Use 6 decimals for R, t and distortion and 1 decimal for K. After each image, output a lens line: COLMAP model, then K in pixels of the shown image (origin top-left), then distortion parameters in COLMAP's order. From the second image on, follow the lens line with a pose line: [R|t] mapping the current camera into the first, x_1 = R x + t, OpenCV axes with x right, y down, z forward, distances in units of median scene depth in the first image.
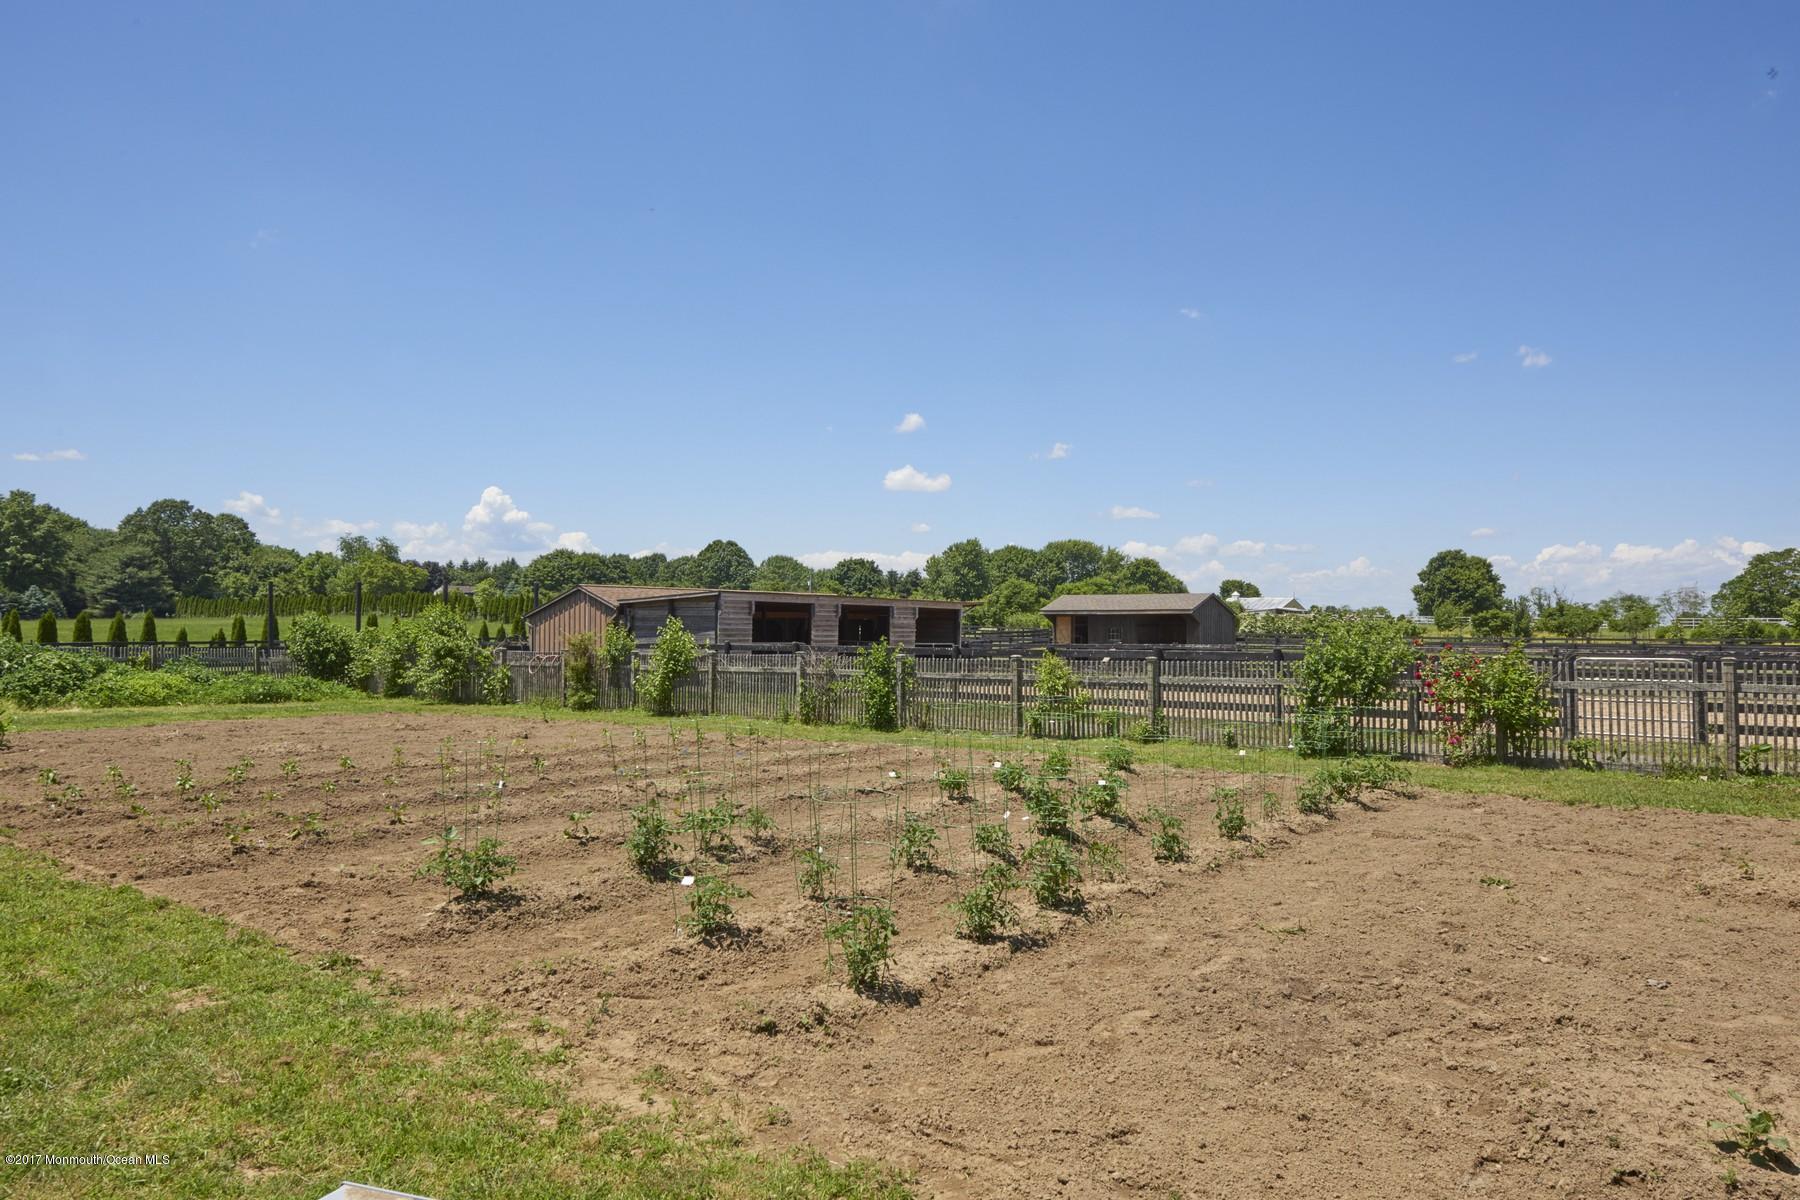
lens RADIAL K [[1200.5, 0, 900.0], [0, 1200.5, 600.0], [0, 0, 1]] dist [0.000989, 0.000012]
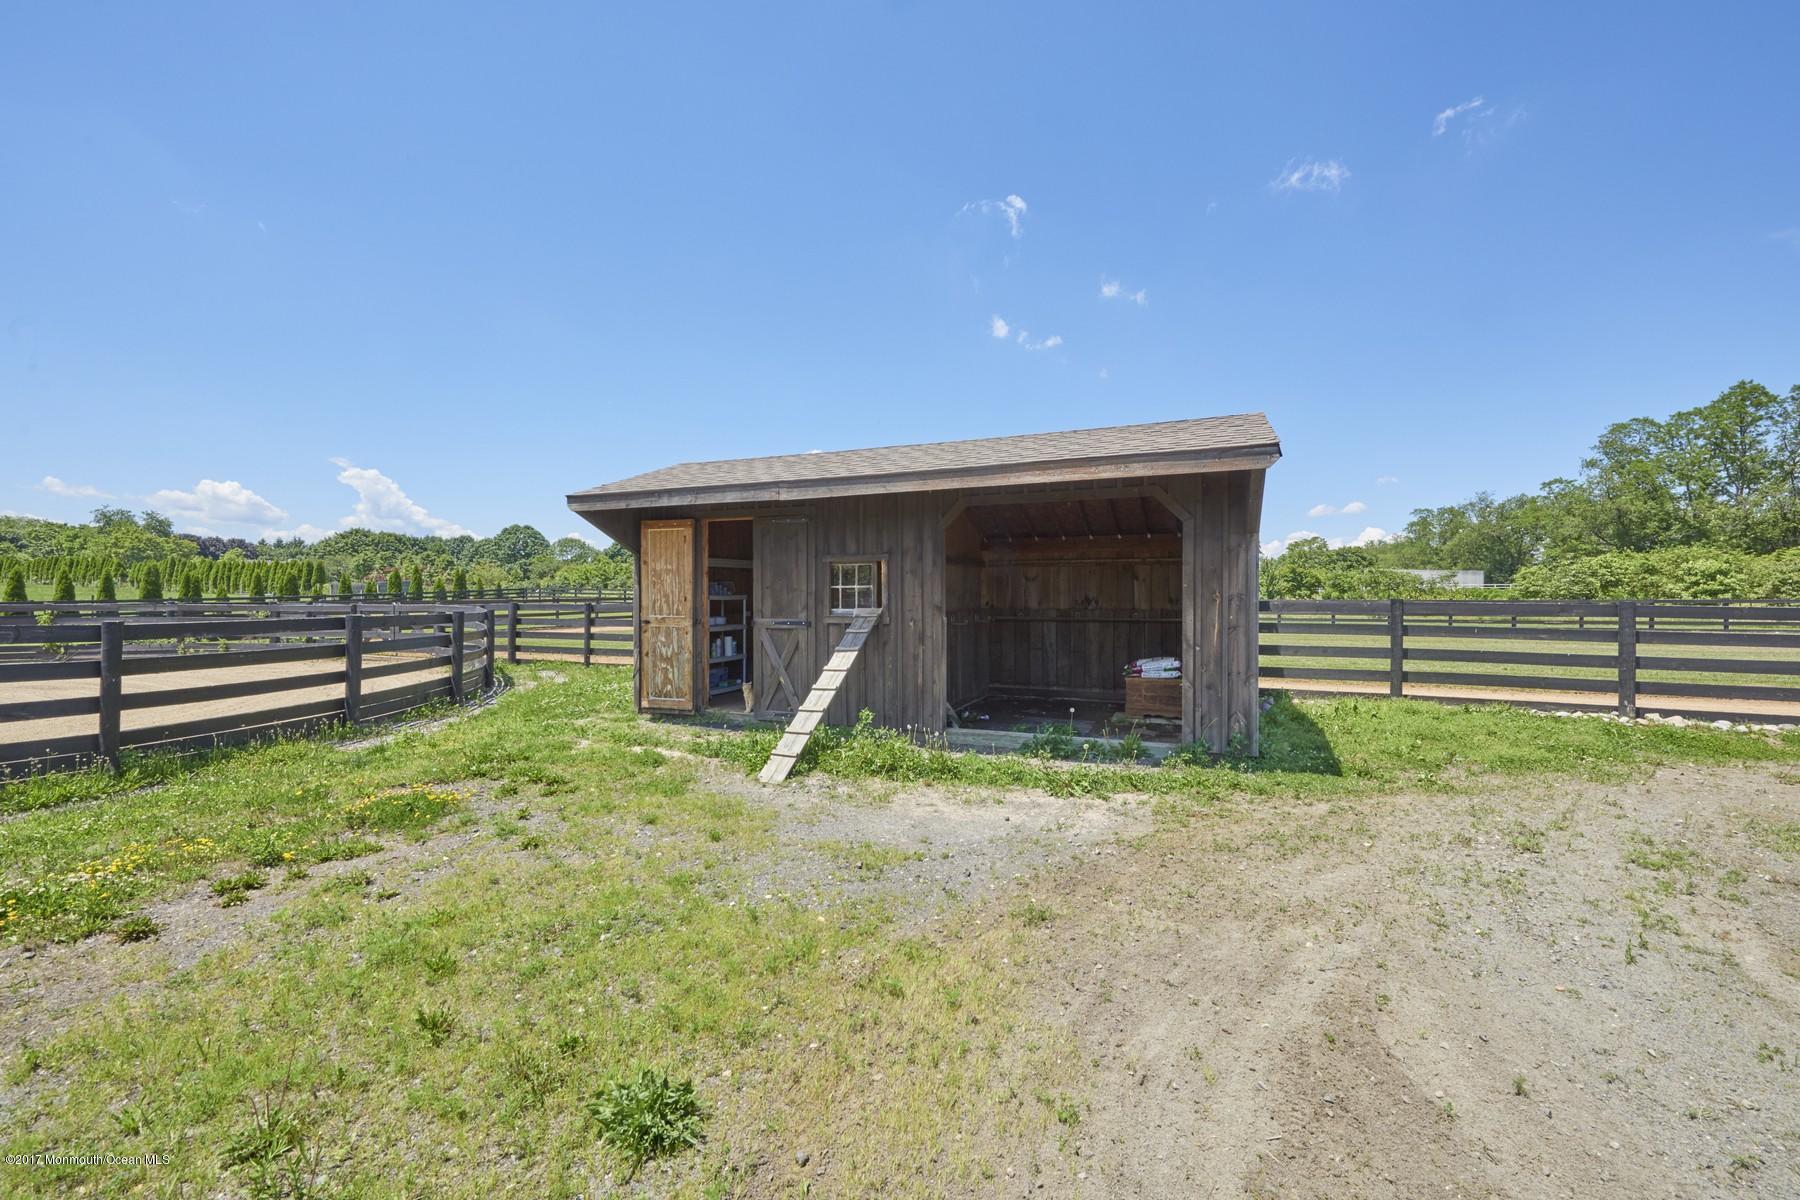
lens RADIAL K [[711.2, 0, 902.2], [0, 711.2, 596.6], [0, 0, 1]] dist [-0.000879, -0.000293]
pose [[0.962513, -0.003476, 0.271215, 0.035994], [-0.002575, 0.999756, 0.021953, 0.007095], [-0.271225, -0.021829, 0.962268, 0.221709]]
